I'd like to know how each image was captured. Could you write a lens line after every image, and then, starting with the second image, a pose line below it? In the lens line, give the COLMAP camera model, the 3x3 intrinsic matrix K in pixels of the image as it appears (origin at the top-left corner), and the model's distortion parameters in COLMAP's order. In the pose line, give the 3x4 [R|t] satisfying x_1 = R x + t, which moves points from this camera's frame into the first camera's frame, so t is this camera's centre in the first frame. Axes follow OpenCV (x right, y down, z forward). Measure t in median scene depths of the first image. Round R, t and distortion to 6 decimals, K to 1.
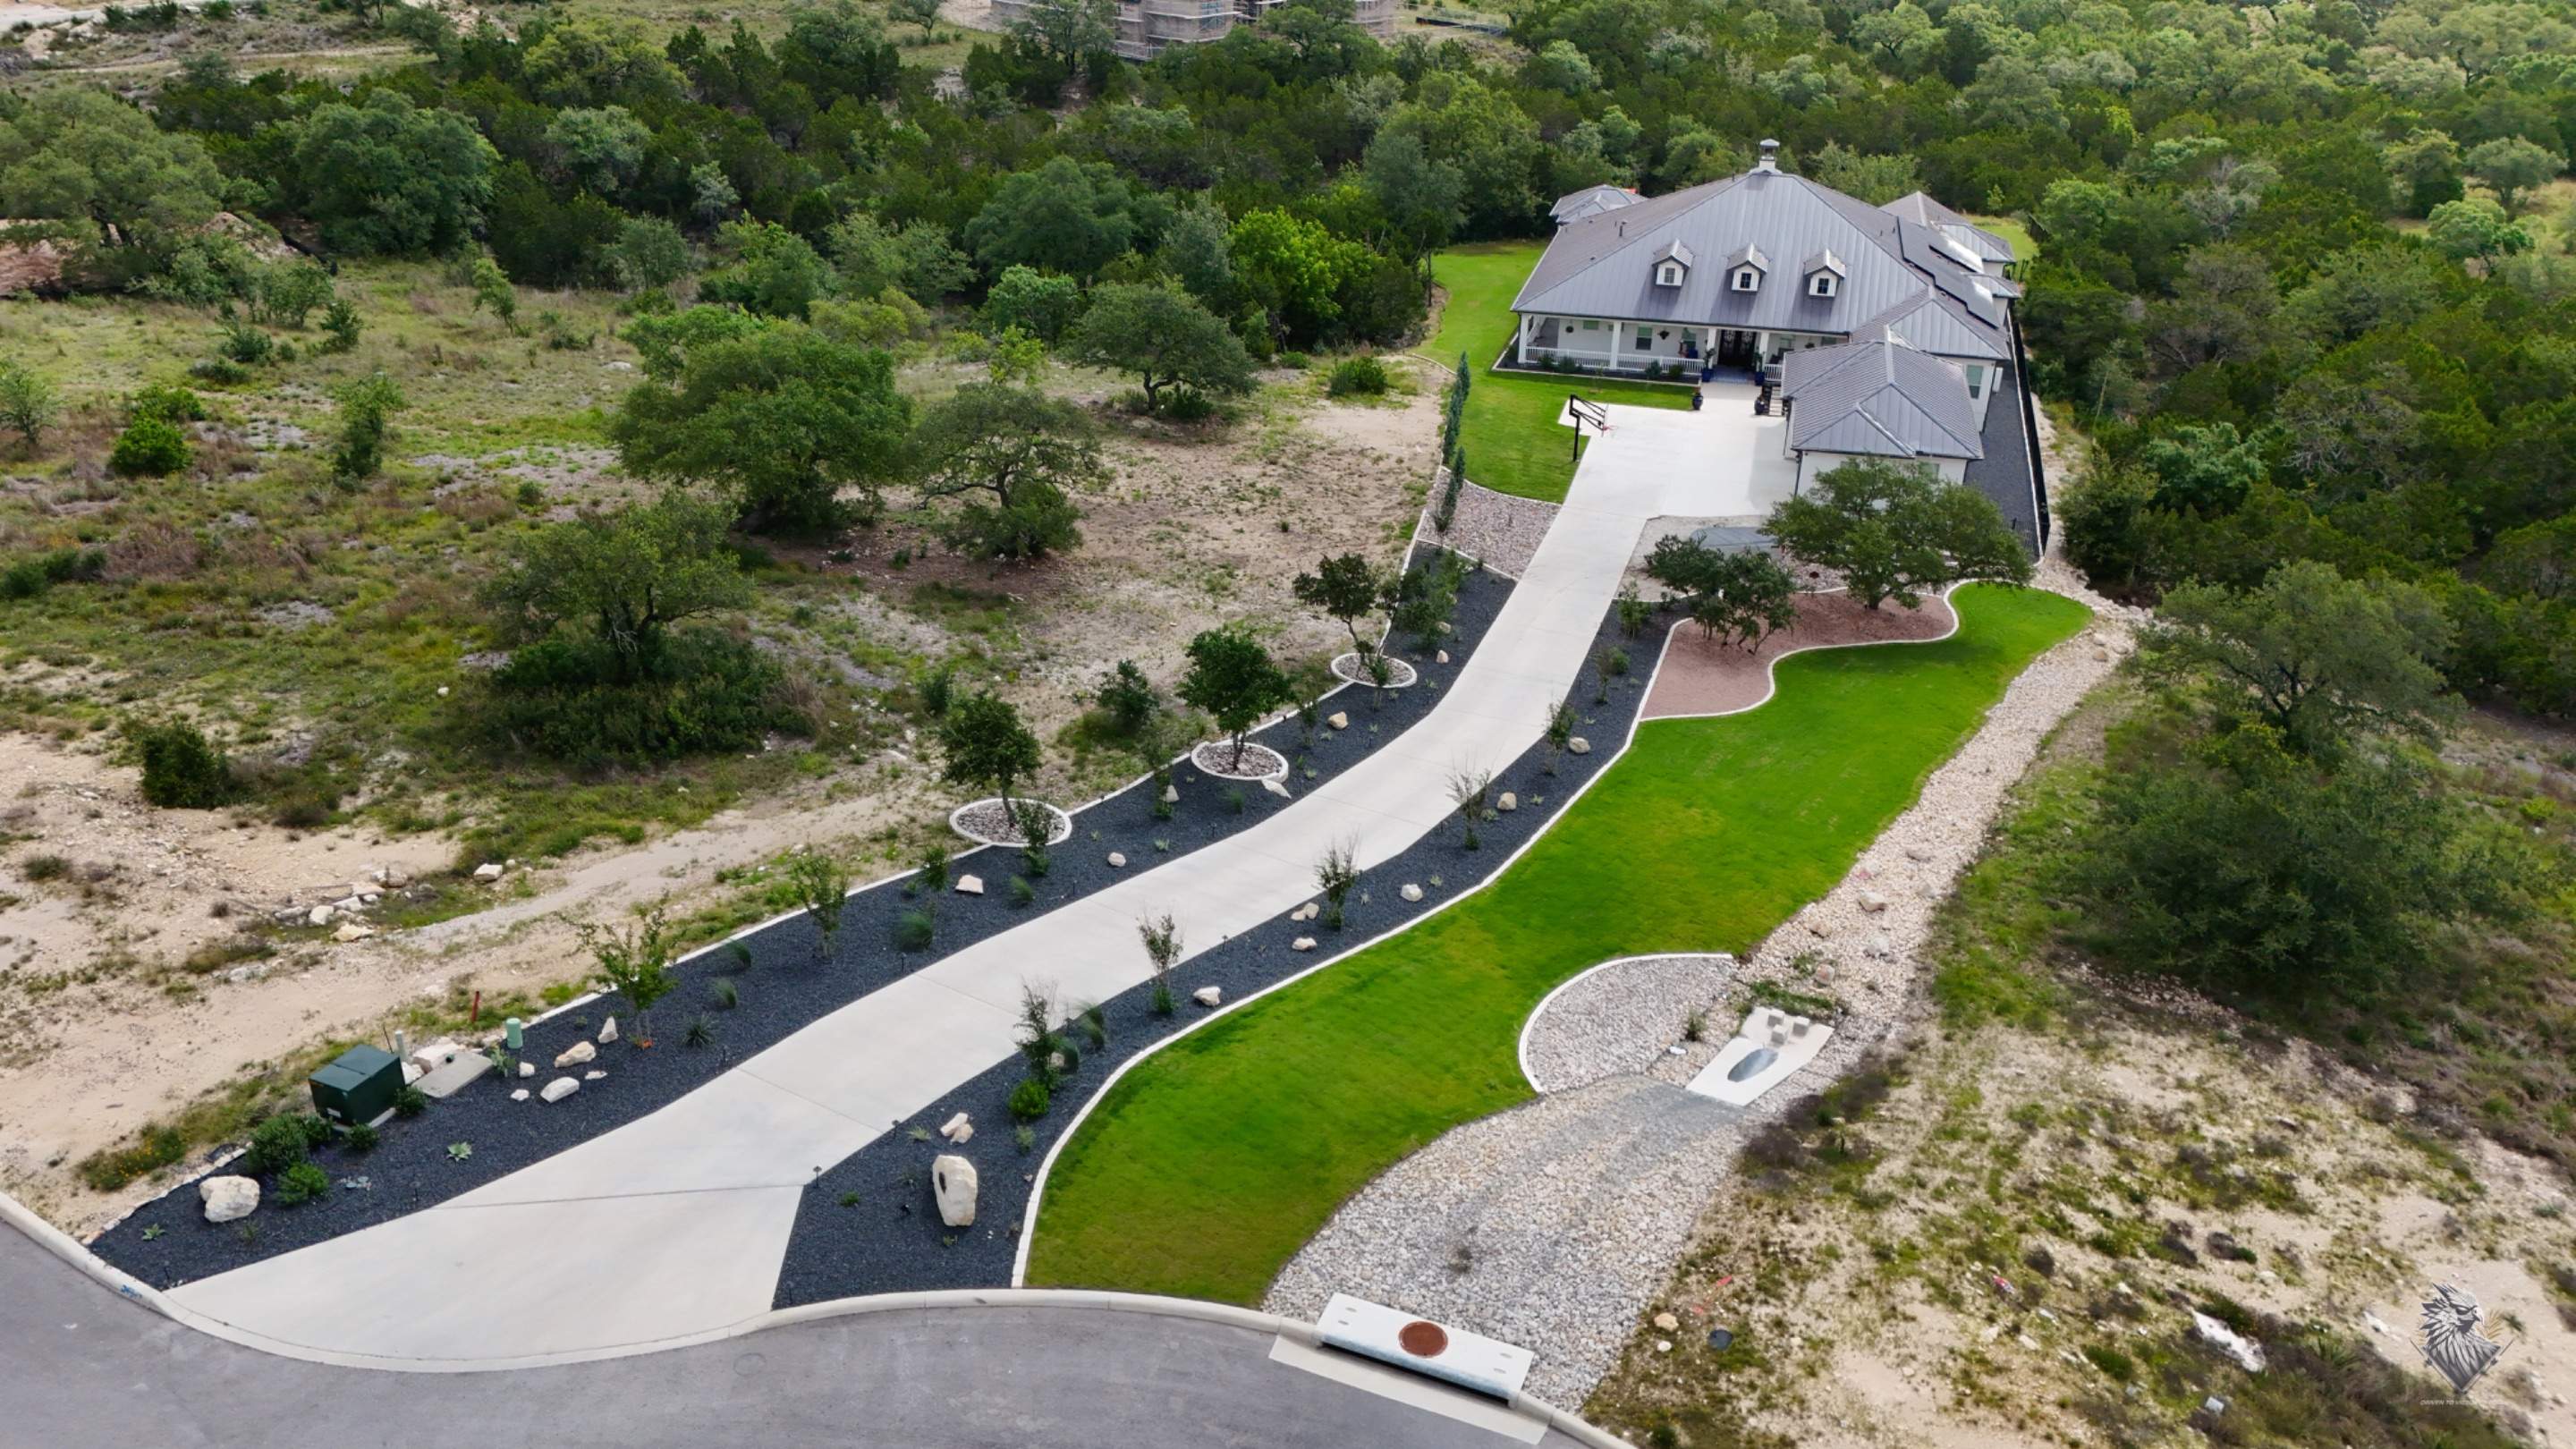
lens RADIAL K [[1882.6, 0, 1287.5], [0, 1882.6, 739.6], [0, 0, 1]] dist [0.071796, -0.067564]
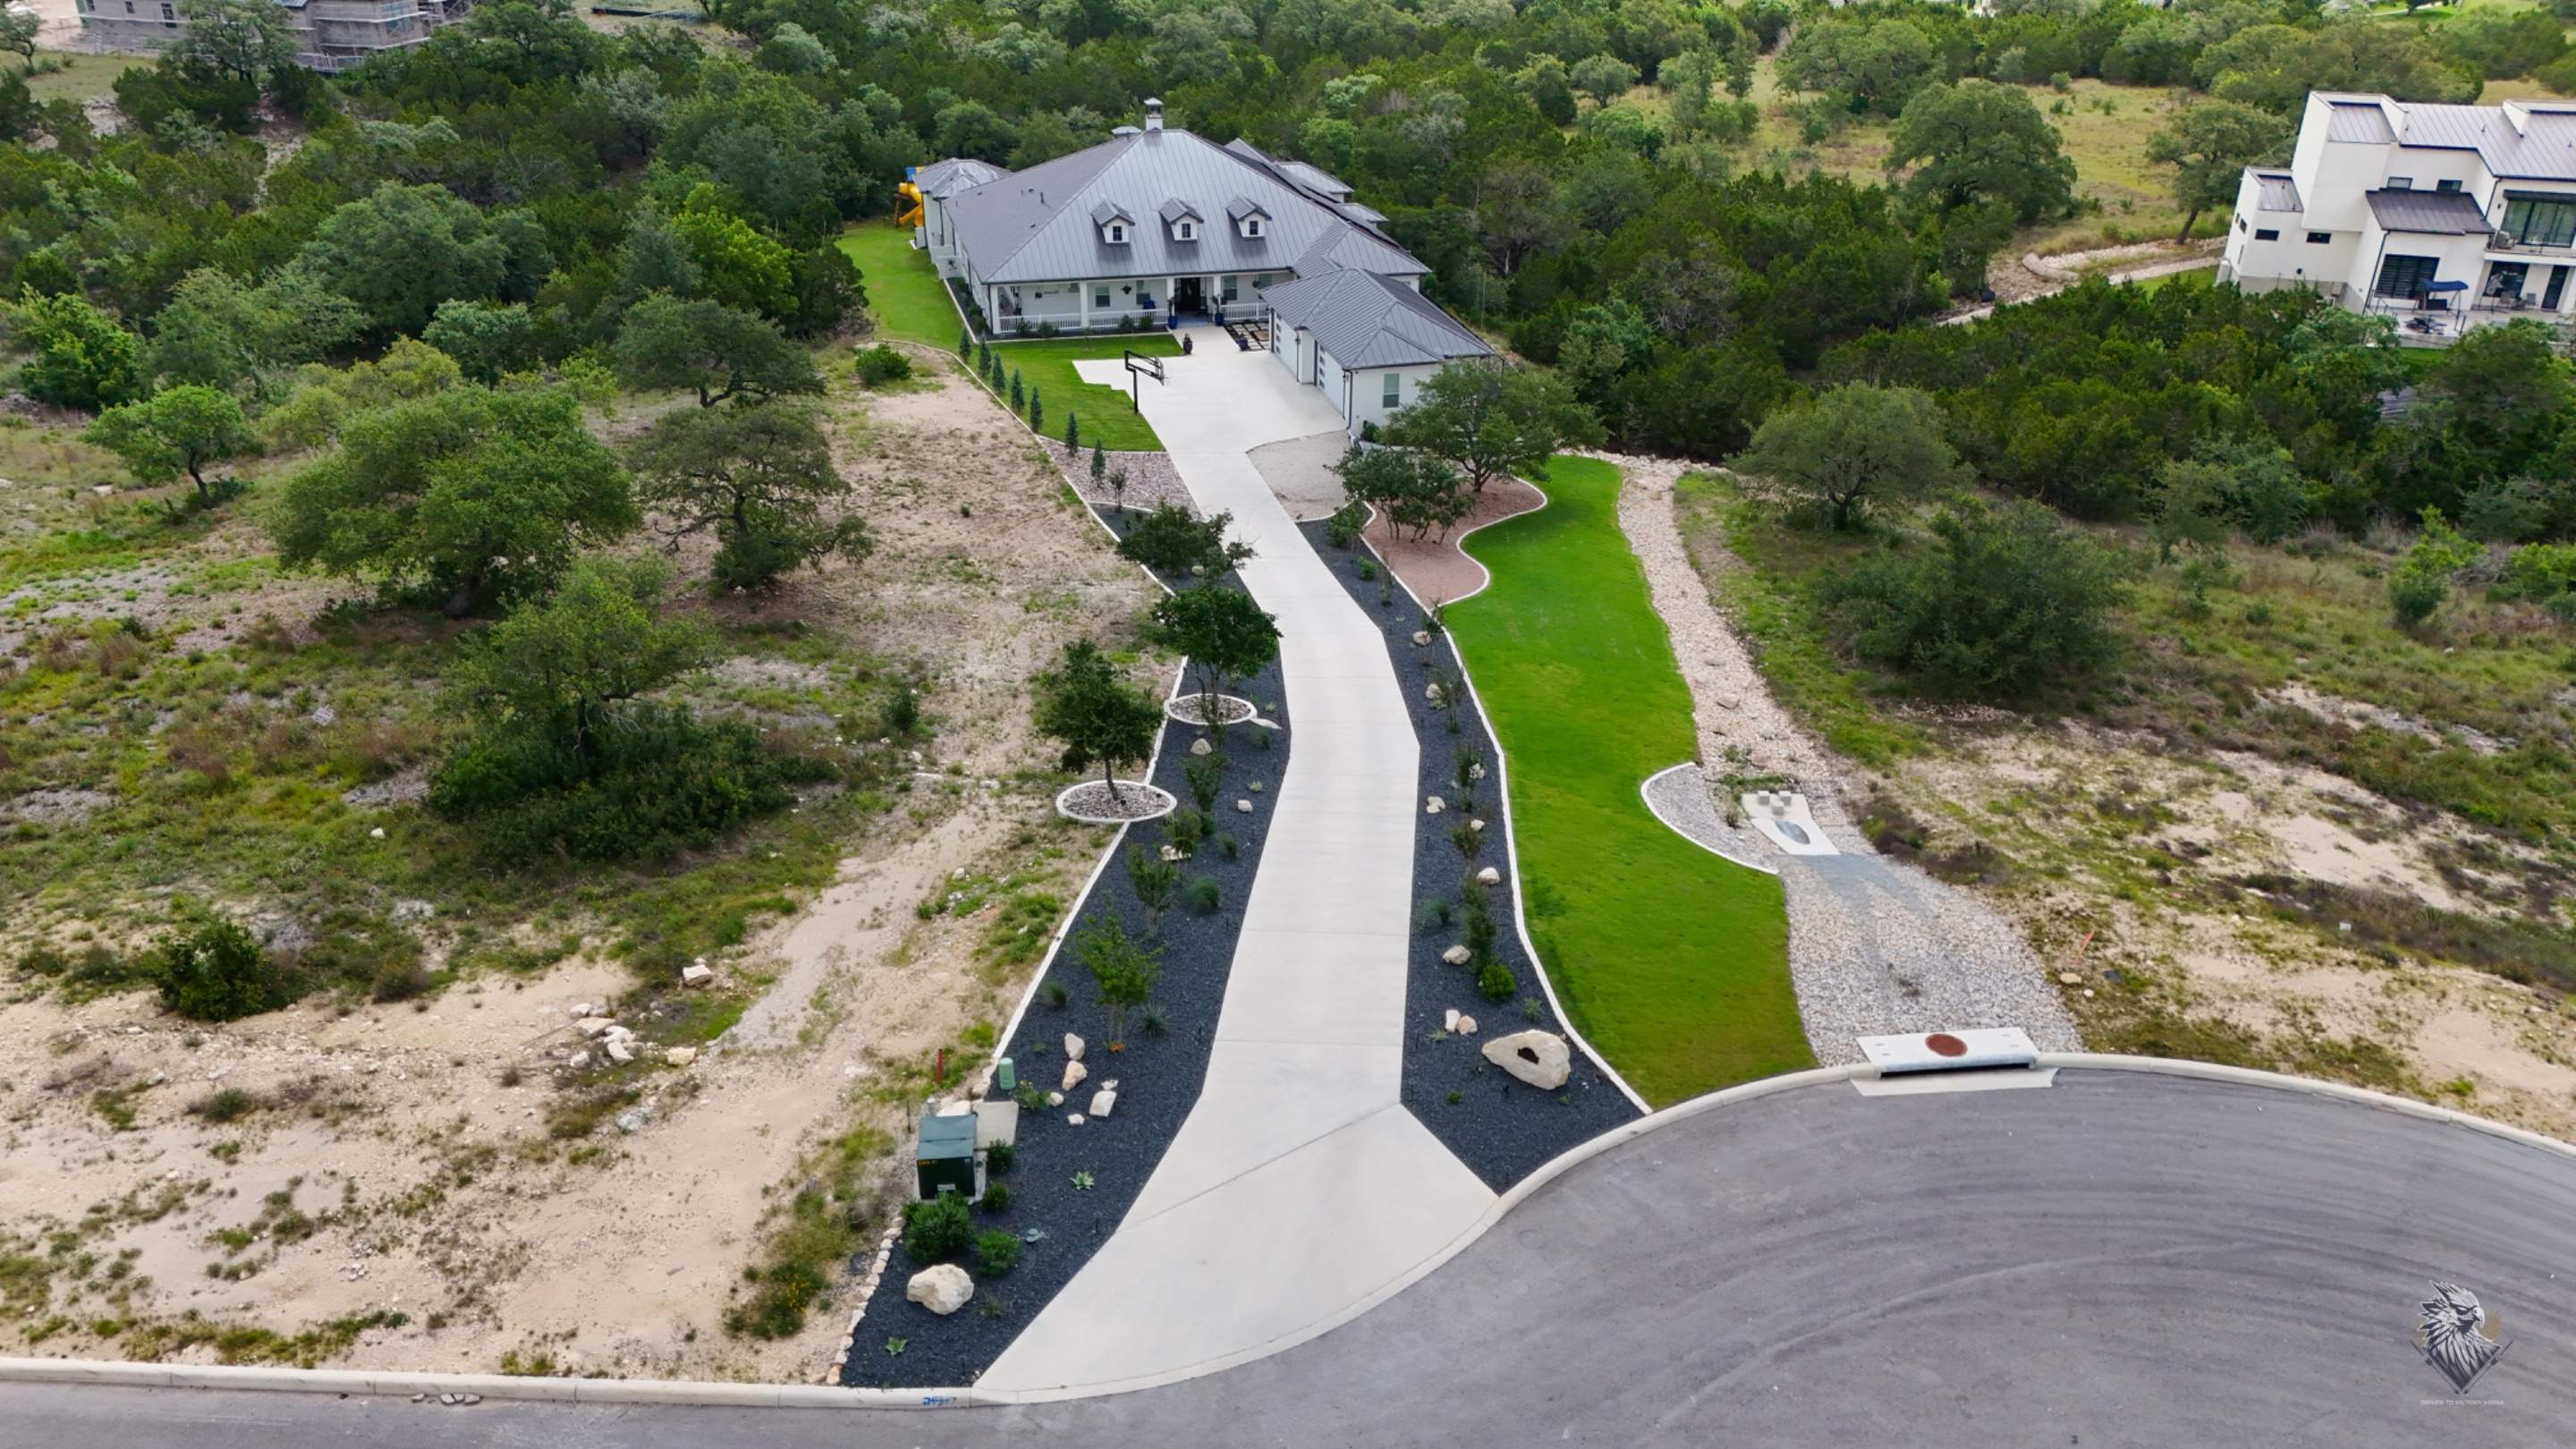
lens RADIAL K [[1882.6, 0, 1287.5], [0, 1882.6, 739.6], [0, 0, 1]] dist [0.071796, -0.067564]
pose [[0.873446, -0.229486, 0.429451, -0.399969], [0.224938, 0.972391, 0.062123, -0.024854], [-0.431851, 0.042339, 0.900951, 0.034032]]
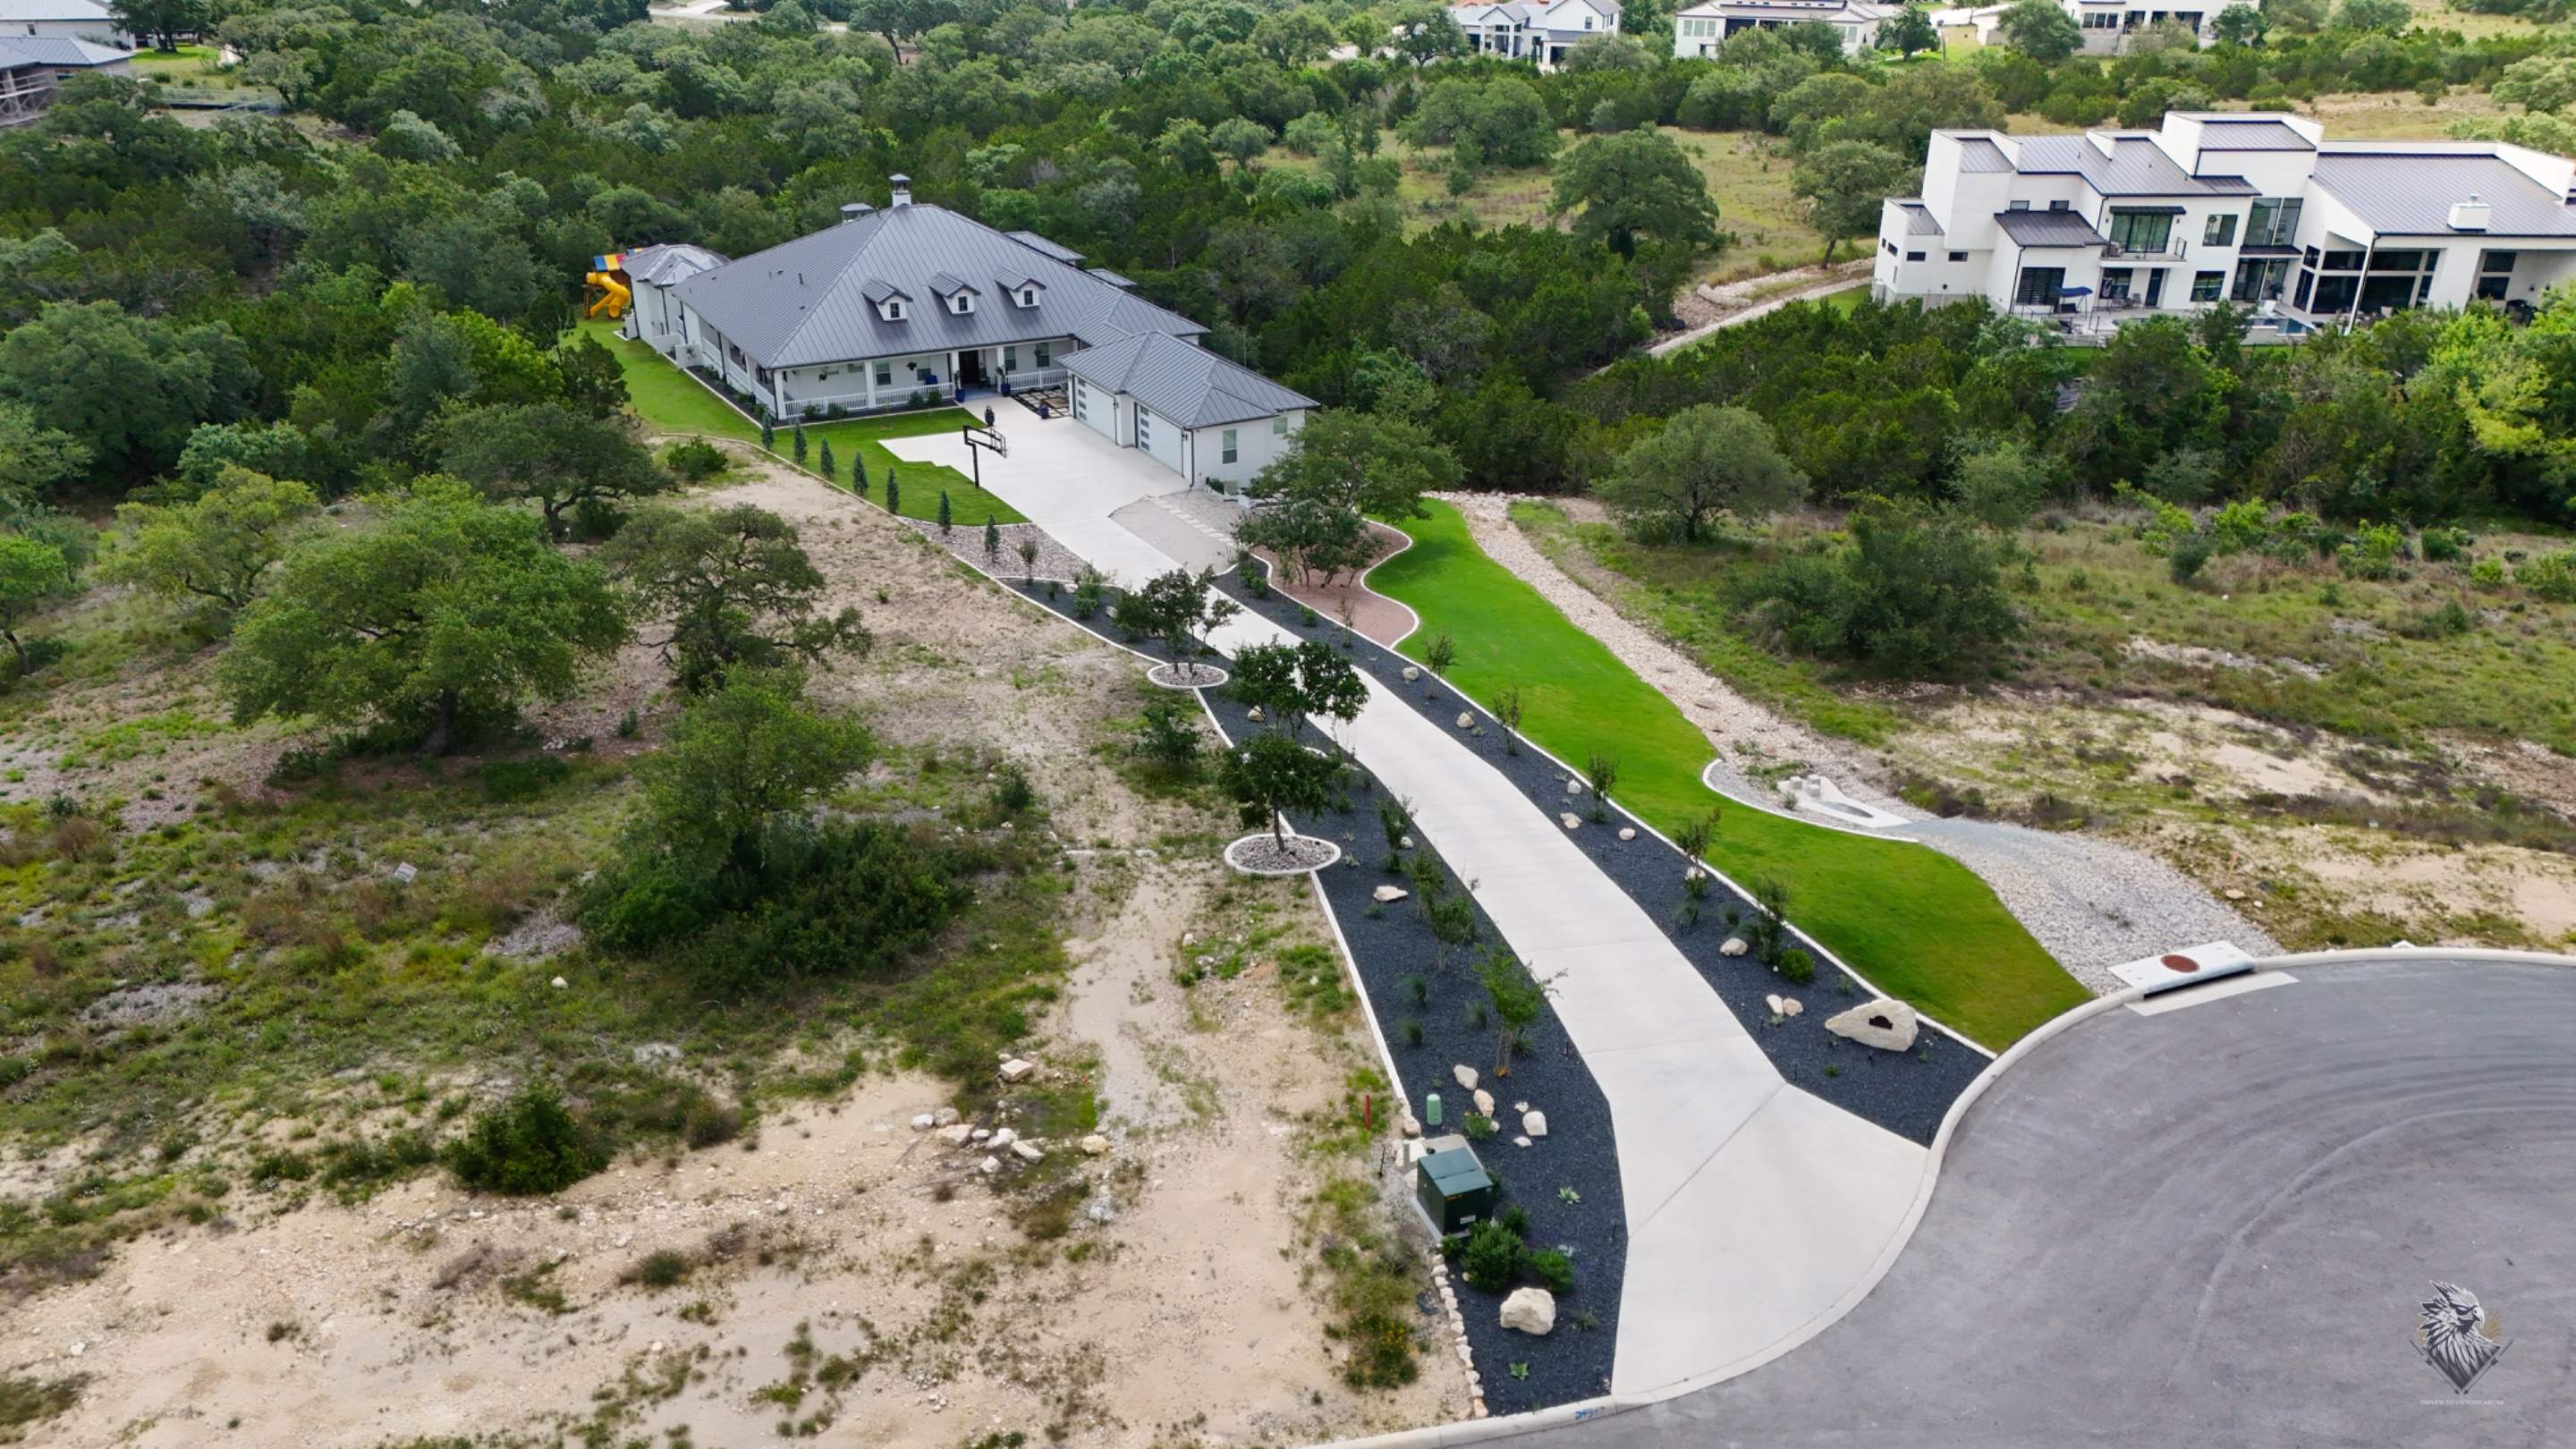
lens RADIAL K [[1887.2, 0, 1285.9], [0, 1887.2, 724.8], [0, 0, 1]] dist [0.092564, -0.110162]
pose [[0.720894, -0.300219, 0.624644, -0.625164], [0.316808, 0.944374, 0.088264, -0.092248], [-0.616396, 0.134263, 0.775905, 0.148125]]
